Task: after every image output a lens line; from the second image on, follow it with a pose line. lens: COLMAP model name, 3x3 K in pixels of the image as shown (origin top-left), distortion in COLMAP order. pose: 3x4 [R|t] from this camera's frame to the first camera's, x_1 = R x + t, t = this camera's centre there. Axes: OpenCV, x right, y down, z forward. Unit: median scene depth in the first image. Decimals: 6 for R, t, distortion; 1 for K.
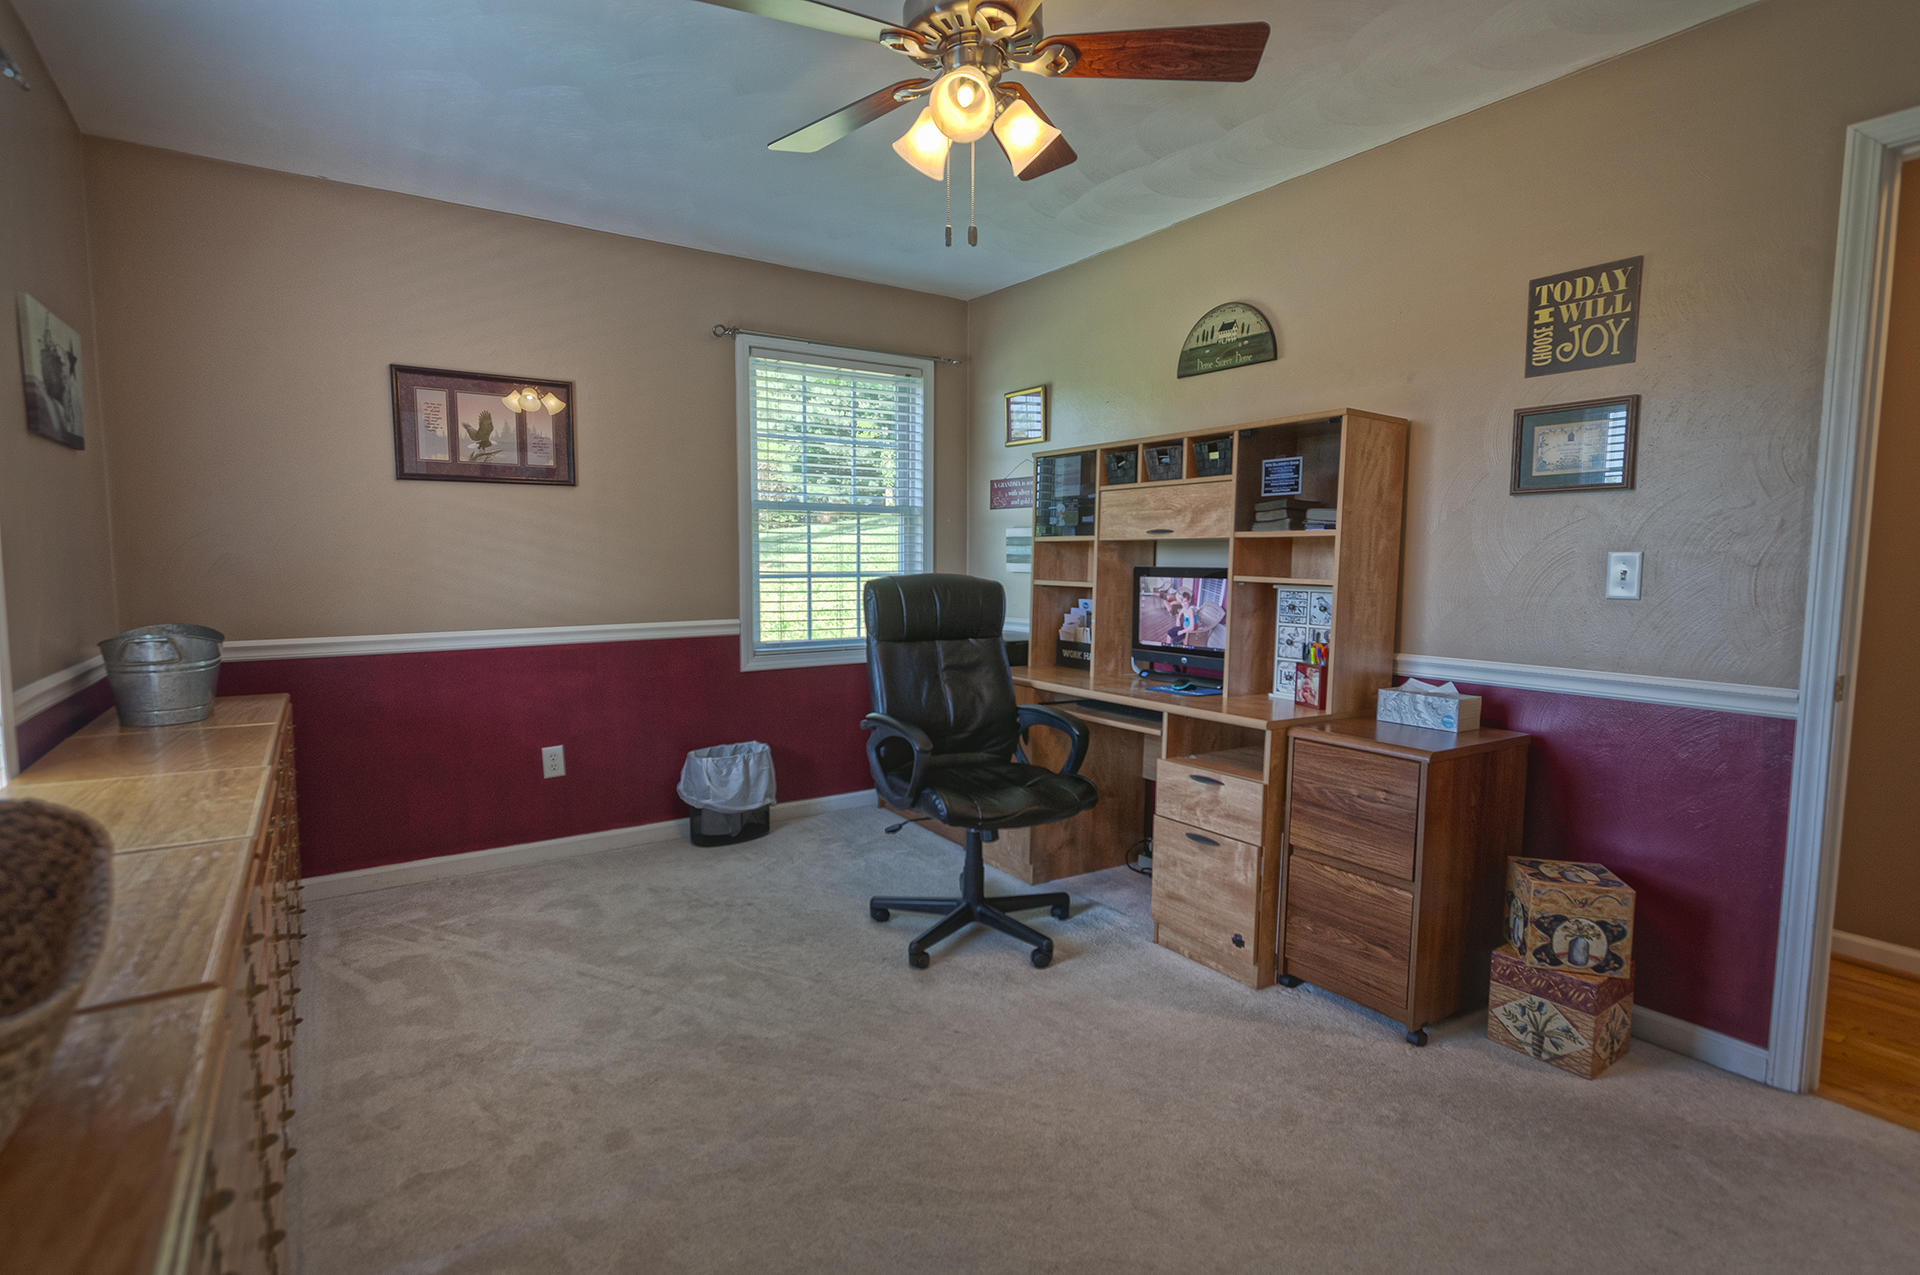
lens RADIAL K [[910.8, 0, 946.8], [0, 910.8, 636.2], [0, 0, 1]] dist [-0.000368, -0.000187]
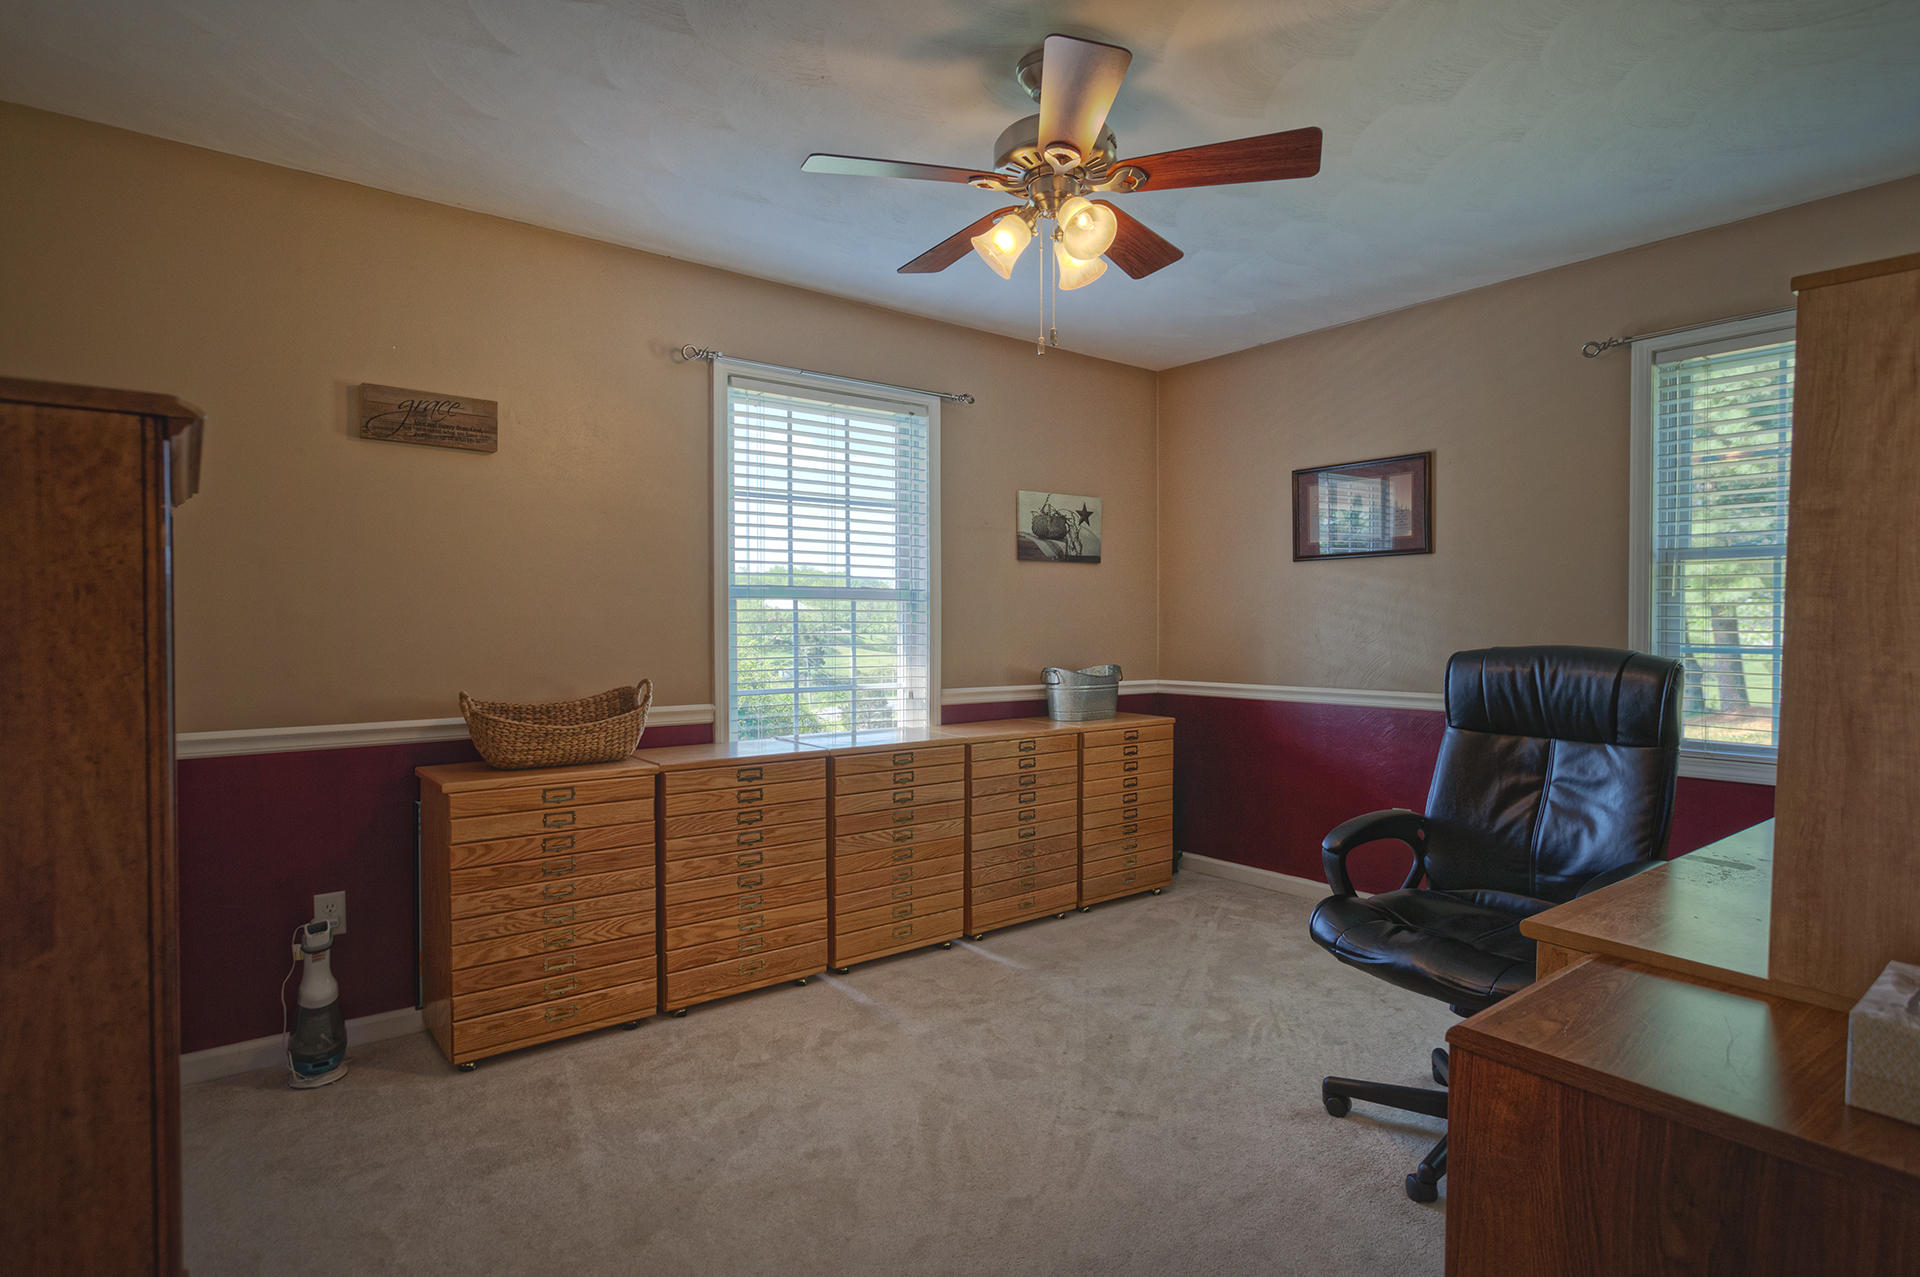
lens RADIAL K [[932.7, 0, 955.6], [0, 932.7, 636.5], [0, 0, 1]] dist [0.000966, -0.000260]
pose [[0.119067, 0.014697, -0.992777, 0.673054], [-0.087090, 0.996191, 0.004303, -0.039435], [0.989059, 0.085949, 0.119894, 0.448163]]
